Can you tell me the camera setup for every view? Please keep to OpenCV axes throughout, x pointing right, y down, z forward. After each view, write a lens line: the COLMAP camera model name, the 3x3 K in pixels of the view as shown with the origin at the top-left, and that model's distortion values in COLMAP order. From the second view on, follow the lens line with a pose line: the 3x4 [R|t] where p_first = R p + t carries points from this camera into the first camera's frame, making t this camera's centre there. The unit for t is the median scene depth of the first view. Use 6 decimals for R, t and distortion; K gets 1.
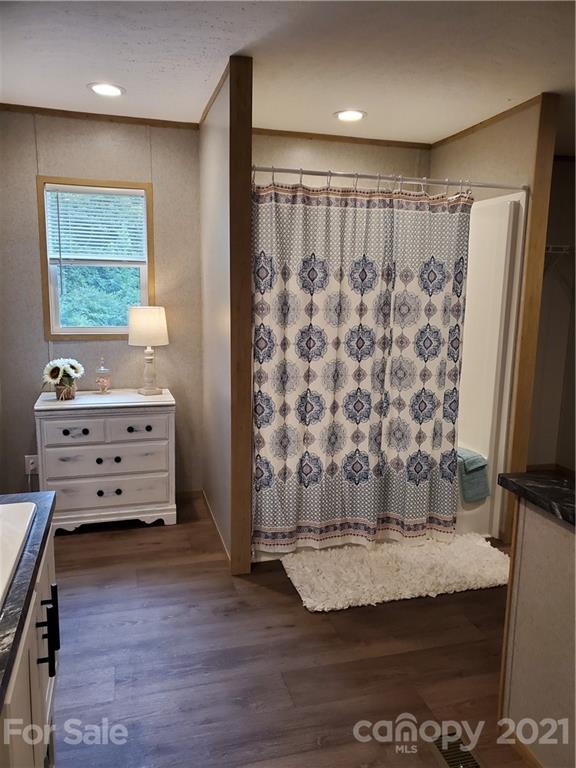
lens RADIAL K [[603.0, 0, 289.6], [0, 603.0, 382.3], [0, 0, 1]] dist [0.015616, 0.000717]
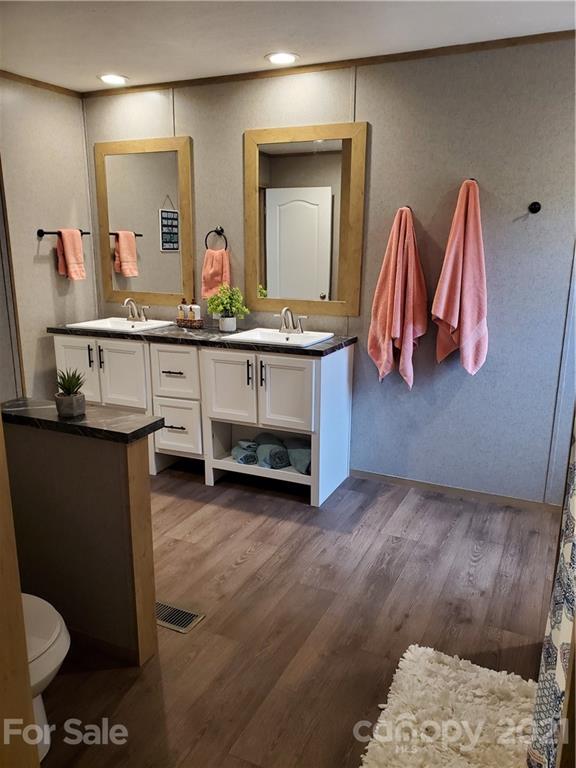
lens RADIAL K [[603.0, 0, 290.9], [0, 603.0, 387.9], [0, 0, 1]] dist [0.015616, 0.000717]
pose [[-0.656477, 0.154469, -0.738361, 0.727512], [-0.144486, 0.934939, 0.324057, -0.200565], [0.740380, 0.319418, -0.591447, 1.330501]]
